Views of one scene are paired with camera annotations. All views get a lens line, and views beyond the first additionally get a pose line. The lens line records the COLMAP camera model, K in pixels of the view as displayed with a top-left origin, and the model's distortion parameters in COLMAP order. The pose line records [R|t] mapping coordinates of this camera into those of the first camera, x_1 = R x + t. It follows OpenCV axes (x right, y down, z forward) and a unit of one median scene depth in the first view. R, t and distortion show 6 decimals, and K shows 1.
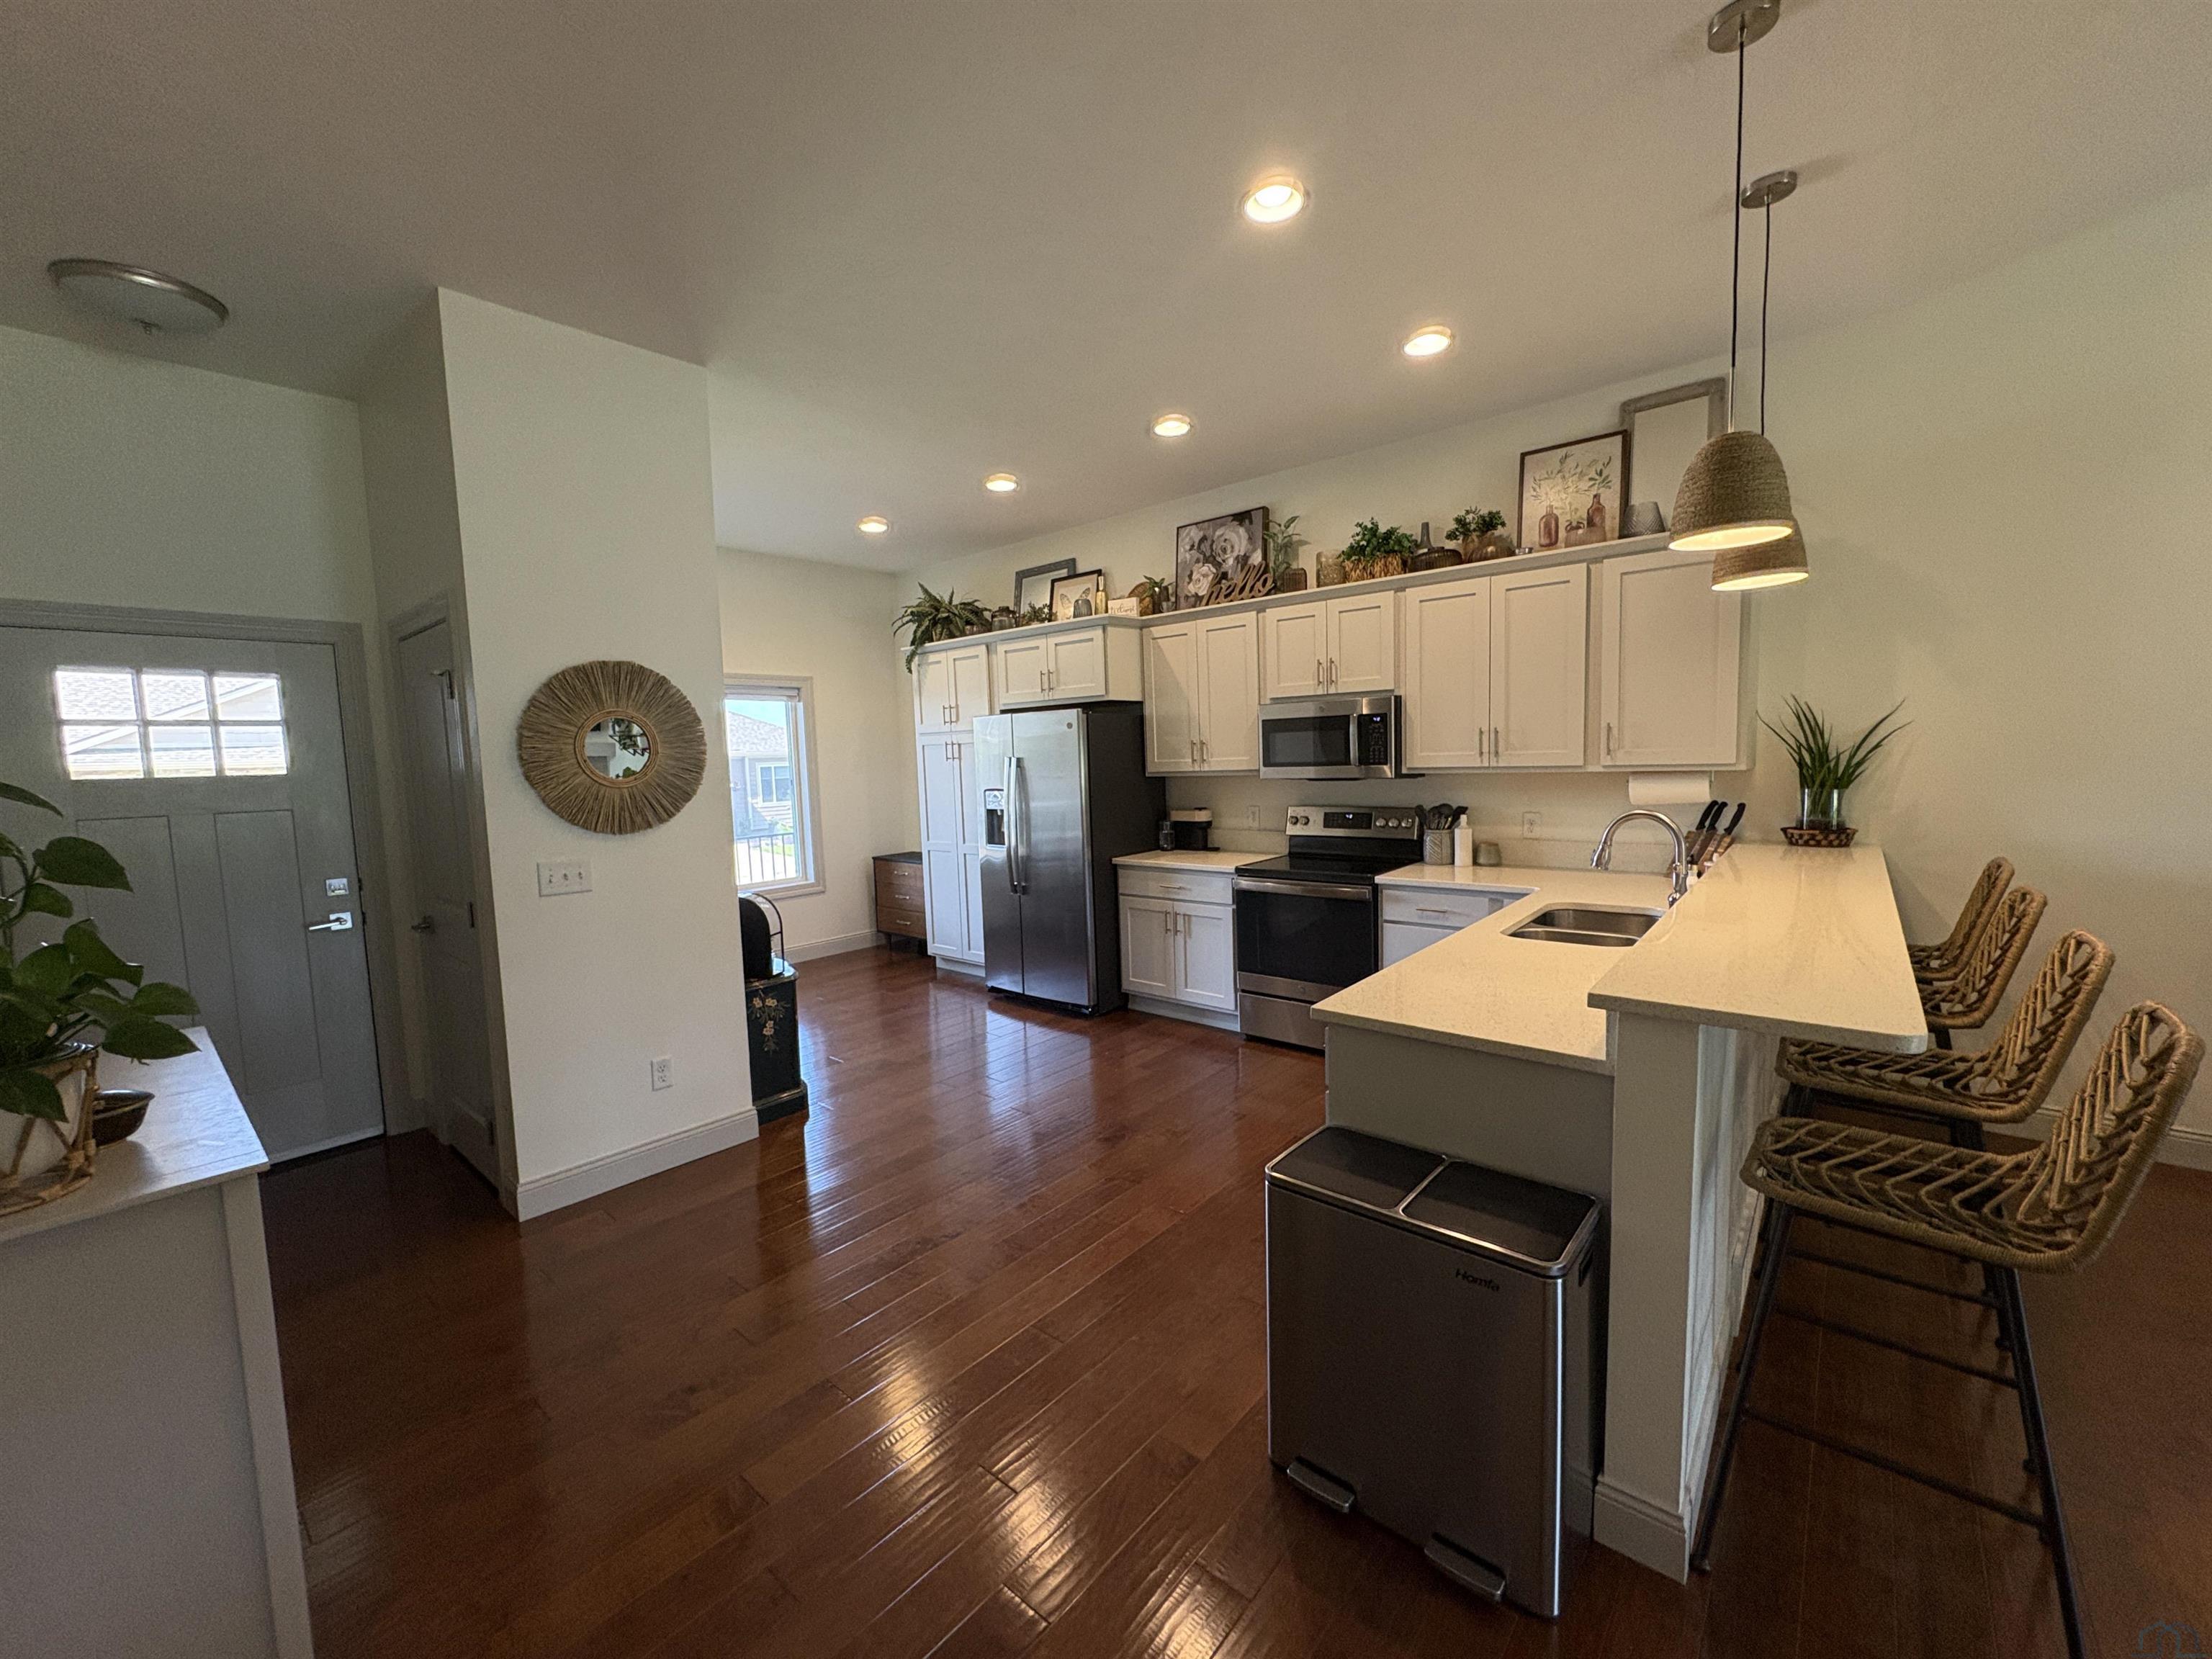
lens RADIAL K [[883.8, 0, 1106.0], [0, 883.8, 829.5], [0, 0, 1]] dist [0.000308, -0.000242]
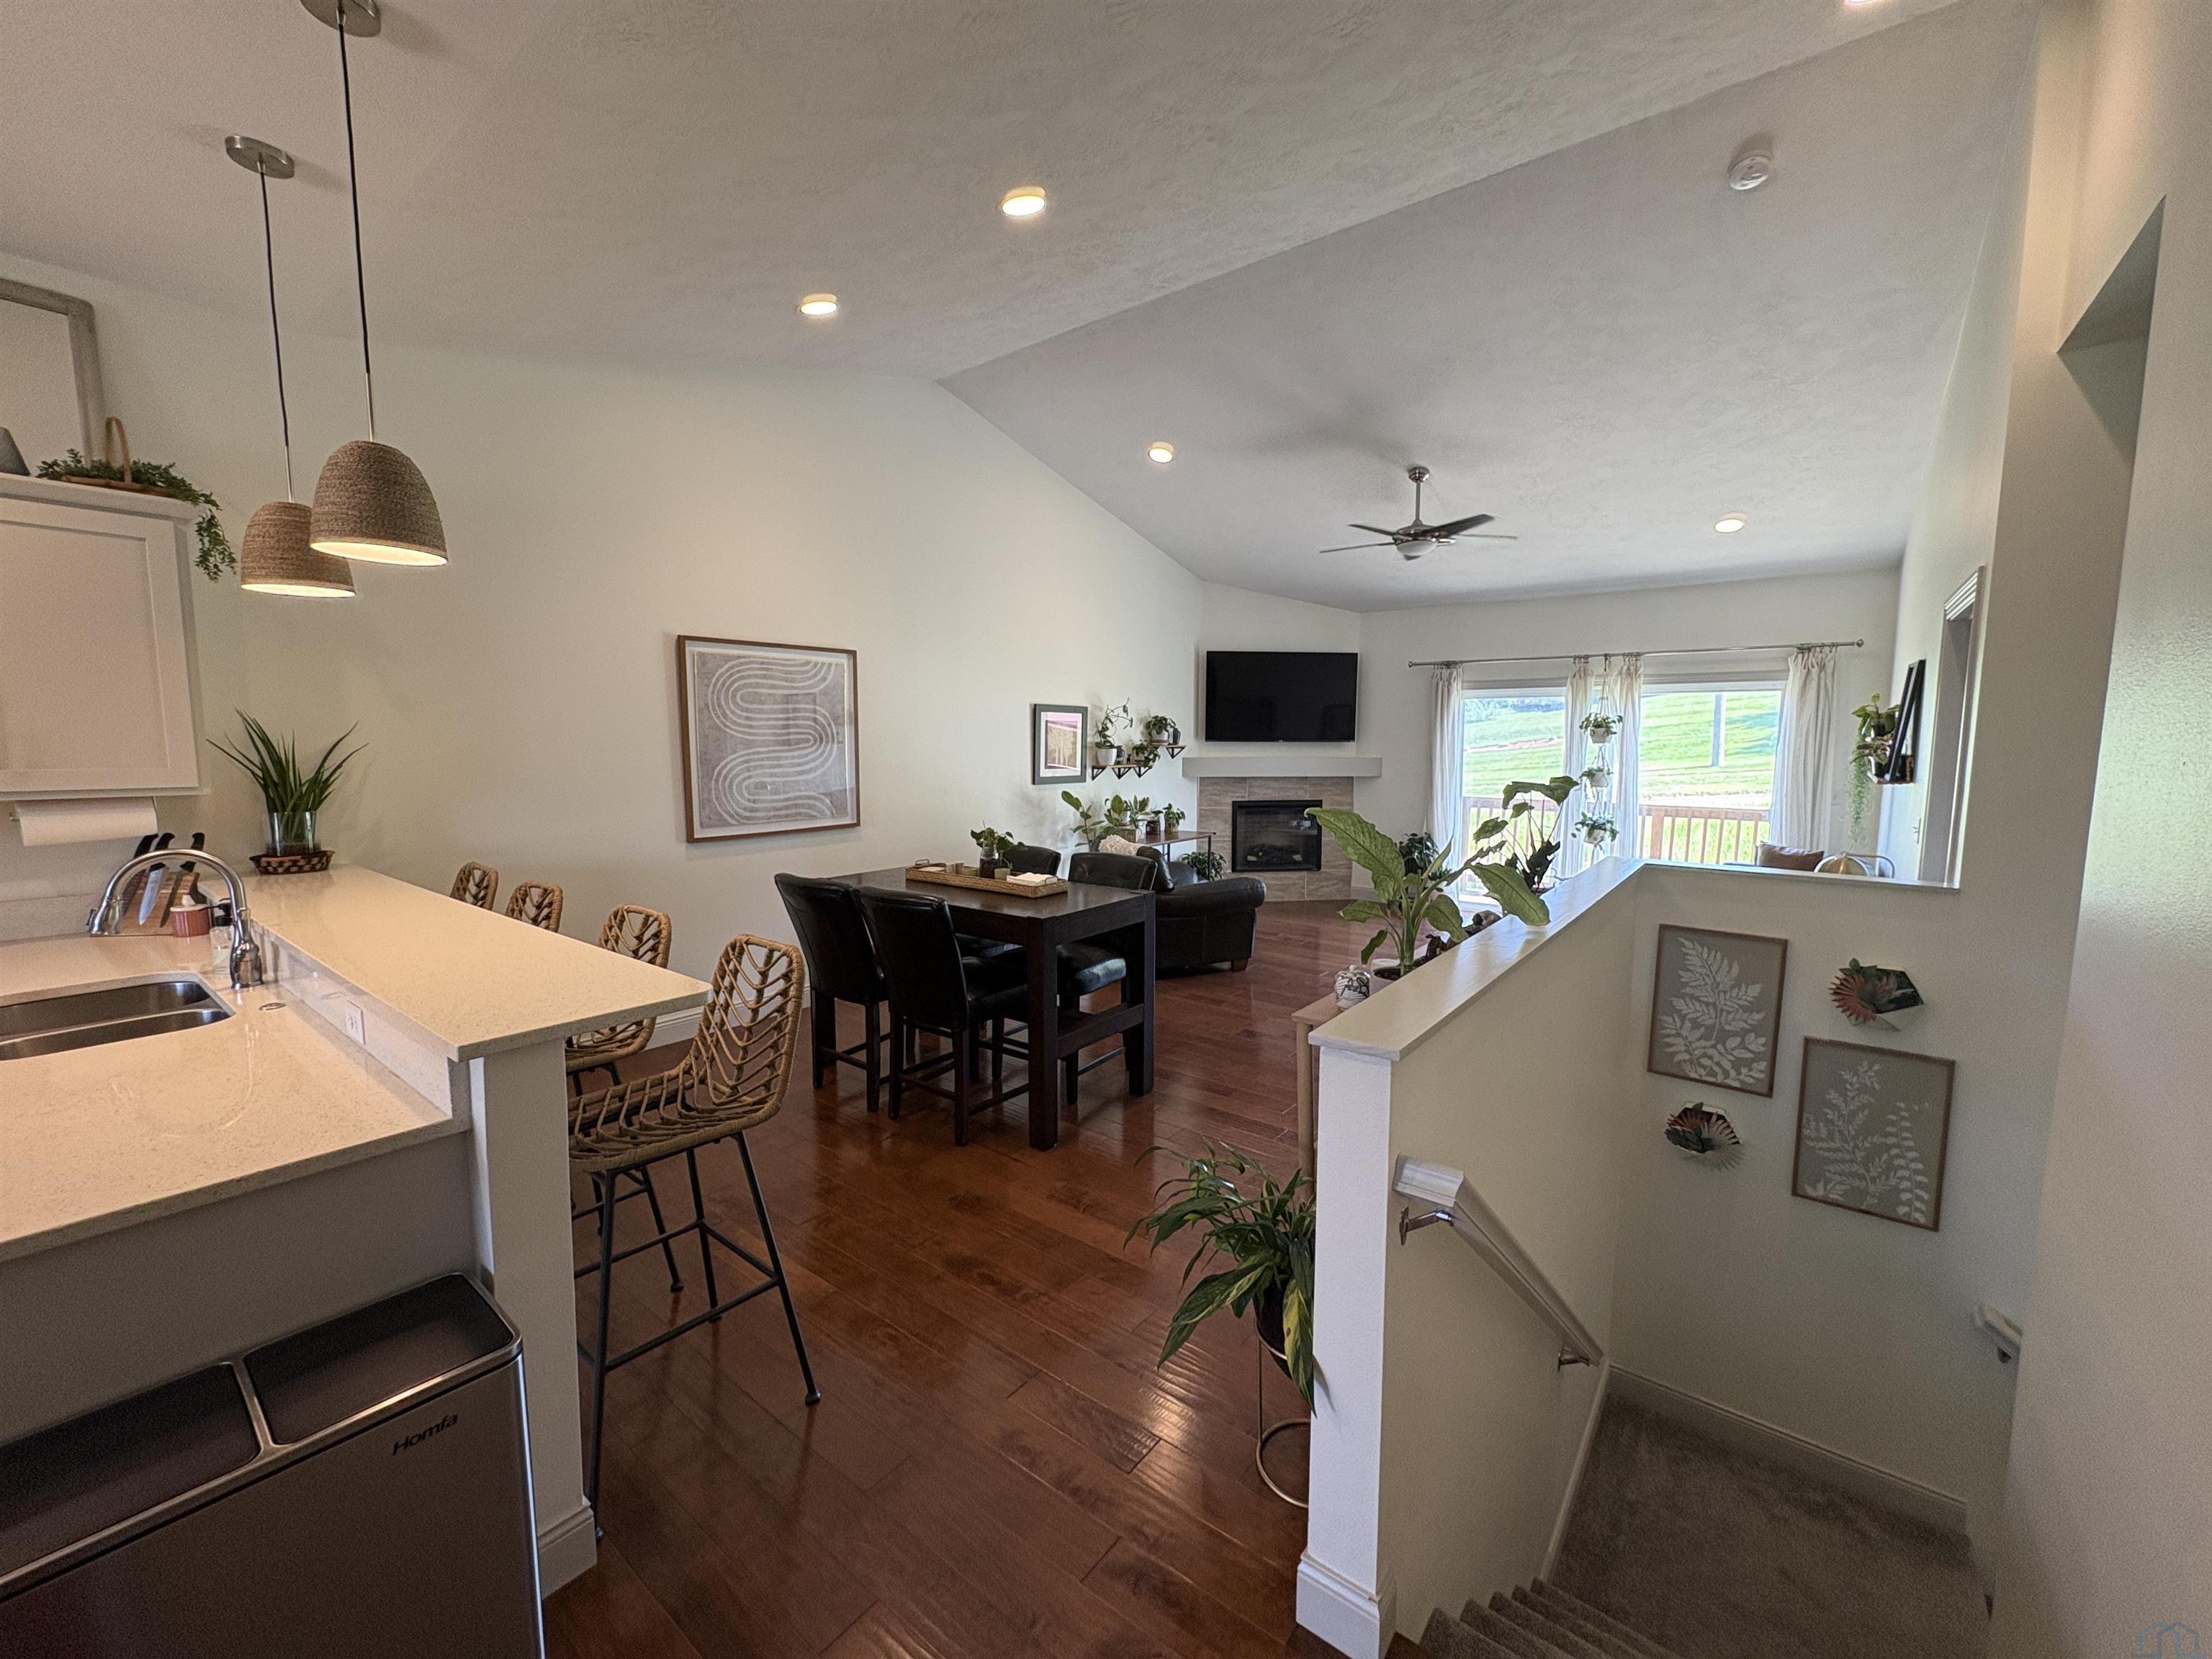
lens RADIAL K [[883.8, 0, 1106.0], [0, 883.8, 829.5], [0, 0, 1]] dist [0.000308, -0.000242]
pose [[-0.042091, -0.066232, 0.996916, -0.119700], [0.084097, 0.994025, 0.069591, -0.013753], [-0.995568, 0.086767, -0.036269, 0.116006]]
